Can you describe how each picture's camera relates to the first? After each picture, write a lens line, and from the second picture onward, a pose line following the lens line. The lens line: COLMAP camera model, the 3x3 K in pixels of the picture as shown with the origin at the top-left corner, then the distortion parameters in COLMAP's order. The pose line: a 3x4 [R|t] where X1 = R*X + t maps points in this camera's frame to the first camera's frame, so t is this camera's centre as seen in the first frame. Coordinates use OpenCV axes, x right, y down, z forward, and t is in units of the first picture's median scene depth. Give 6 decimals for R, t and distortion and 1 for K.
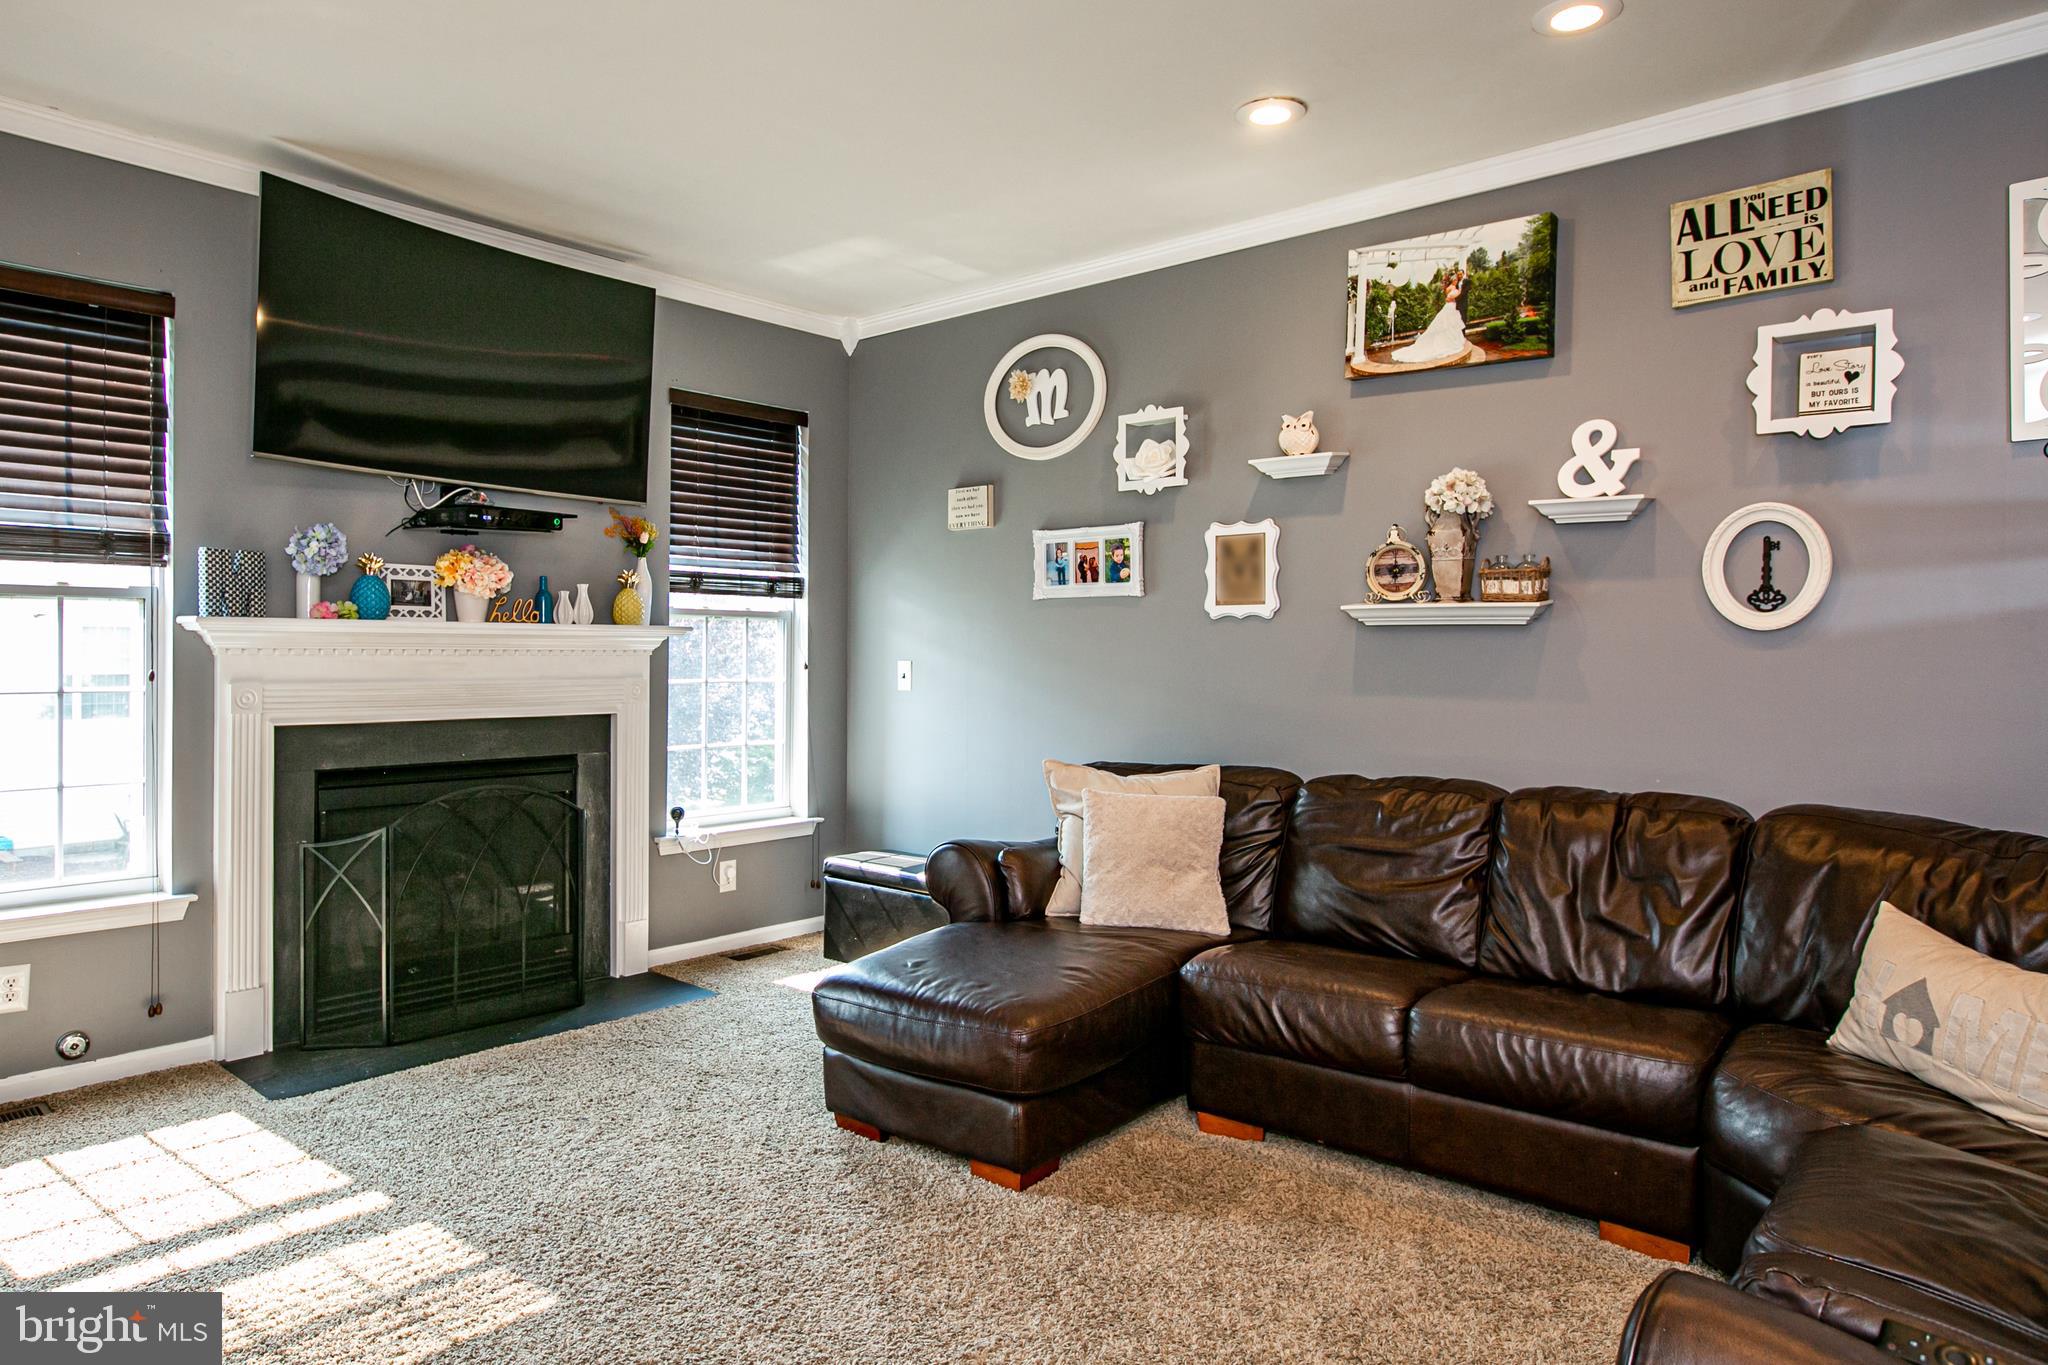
lens RADIAL K [[1281.8, 0, 1023.5], [0, 1281.8, 671.4], [0, 0, 1]] dist [0.033800, 0.002368]
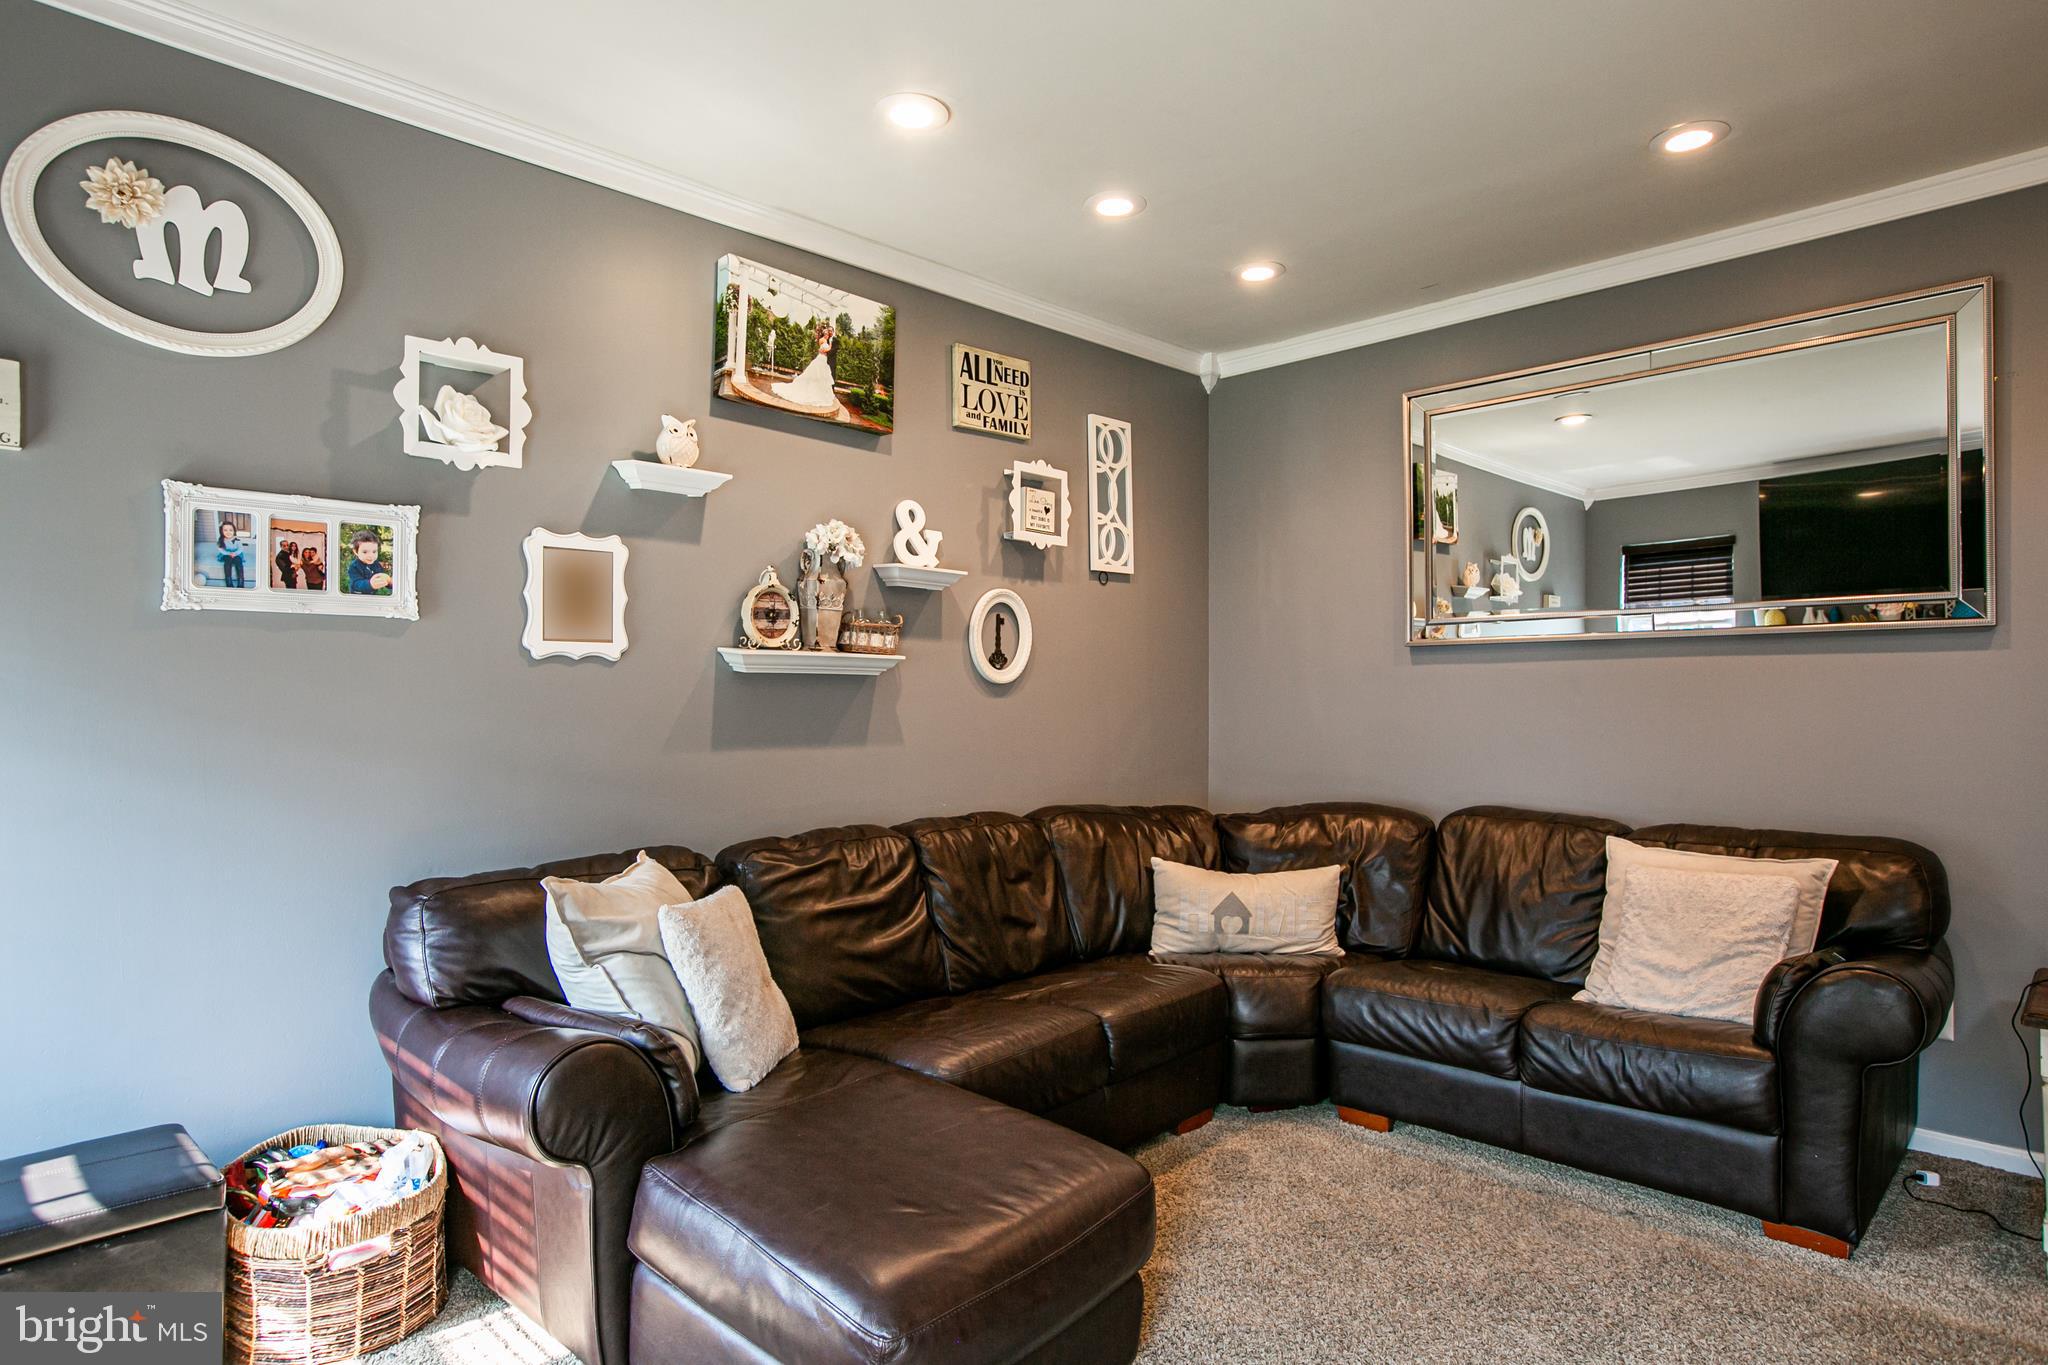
lens RADIAL K [[1179.4, 0, 1004.1], [0, 1179.4, 700.8], [0, 0, 1]] dist [-0.006062, 0.007623]
pose [[0.083393, -0.011311, 0.996453, -0.559737], [0.016609, 0.999812, 0.009959, -0.021625], [-0.996378, 0.015720, 0.083565, 0.761461]]
